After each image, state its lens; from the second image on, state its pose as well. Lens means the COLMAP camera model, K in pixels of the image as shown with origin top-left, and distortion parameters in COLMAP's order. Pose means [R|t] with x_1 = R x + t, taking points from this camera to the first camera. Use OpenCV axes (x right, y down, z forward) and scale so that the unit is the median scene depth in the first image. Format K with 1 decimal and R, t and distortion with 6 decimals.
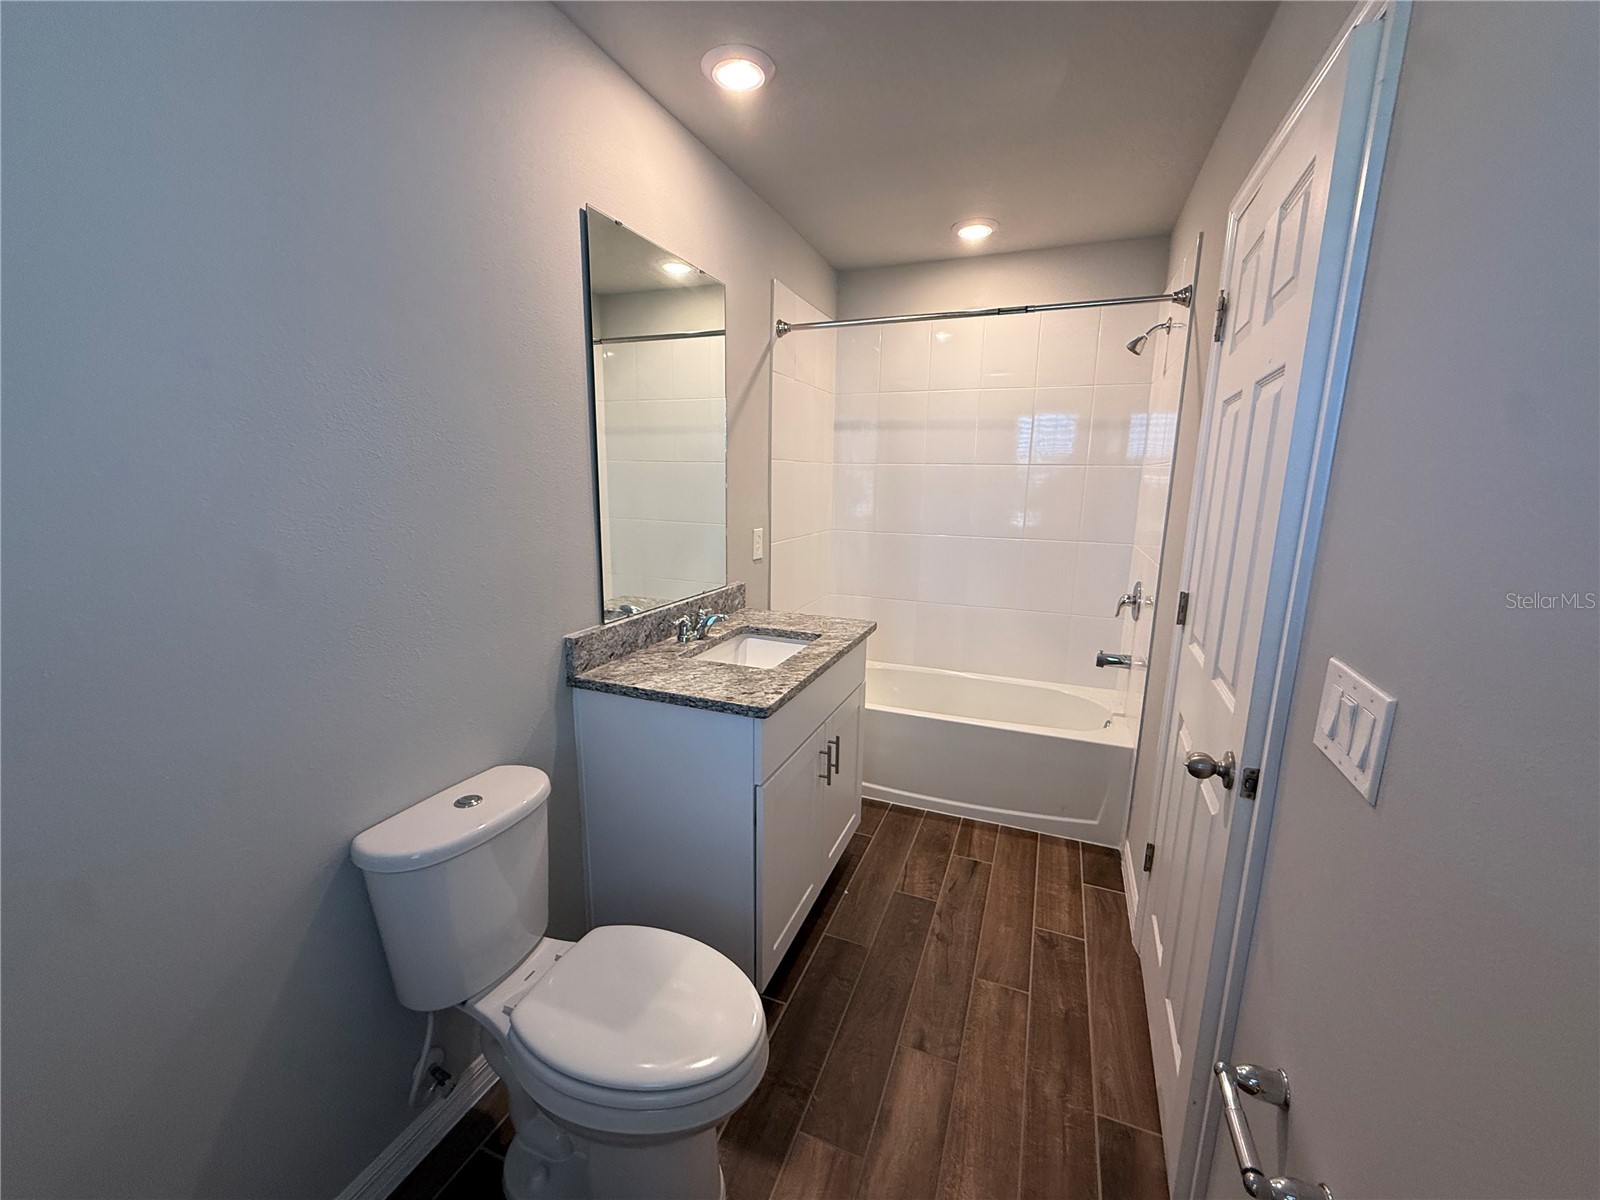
lens RADIAL K [[639.7, 0, 799.7], [0, 639.7, 603.6], [0, 0, 1]] dist [-0.001692, 0.000854]
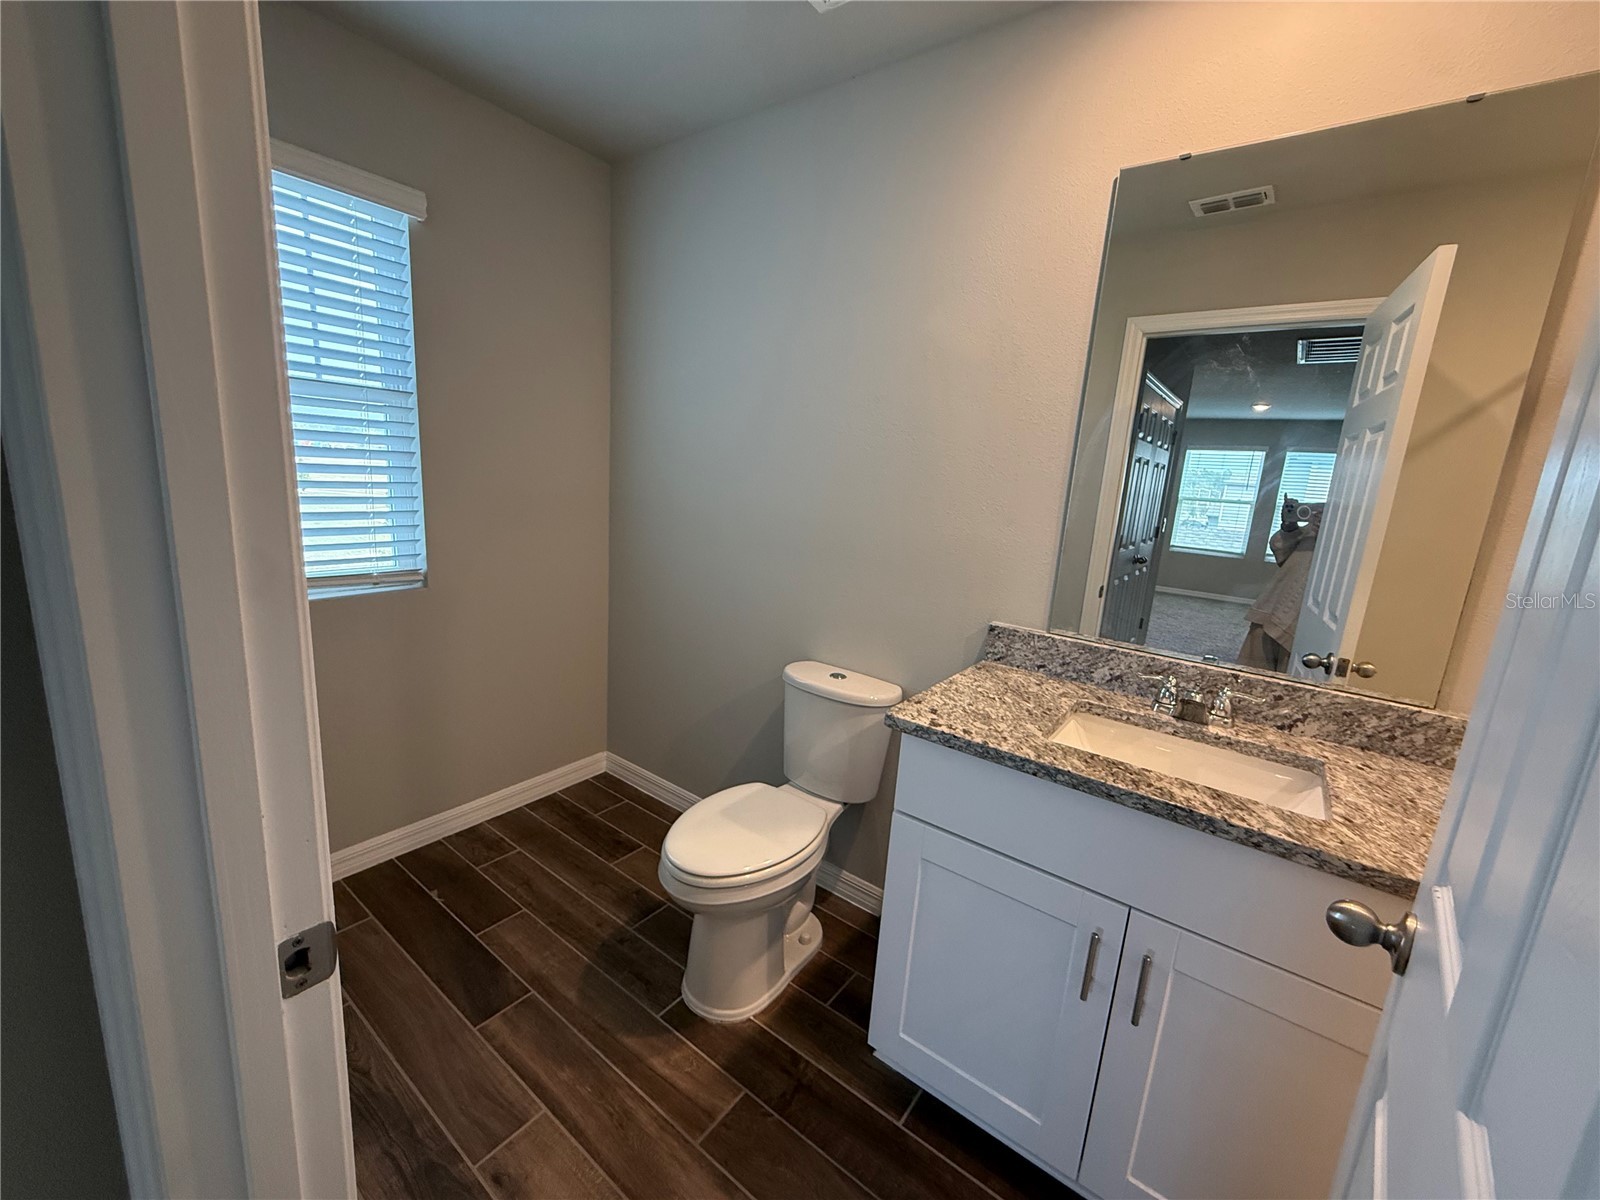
lens RADIAL K [[639.7, 0, 796.6], [0, 639.7, 595.8], [0, 0, 1]] dist [-0.001692, 0.000854]
pose [[-0.253021, 0.154562, -0.955034, 0.669556], [-0.260808, 0.939712, 0.221179, -0.129114], [0.931644, 0.305043, -0.197456, 0.840969]]
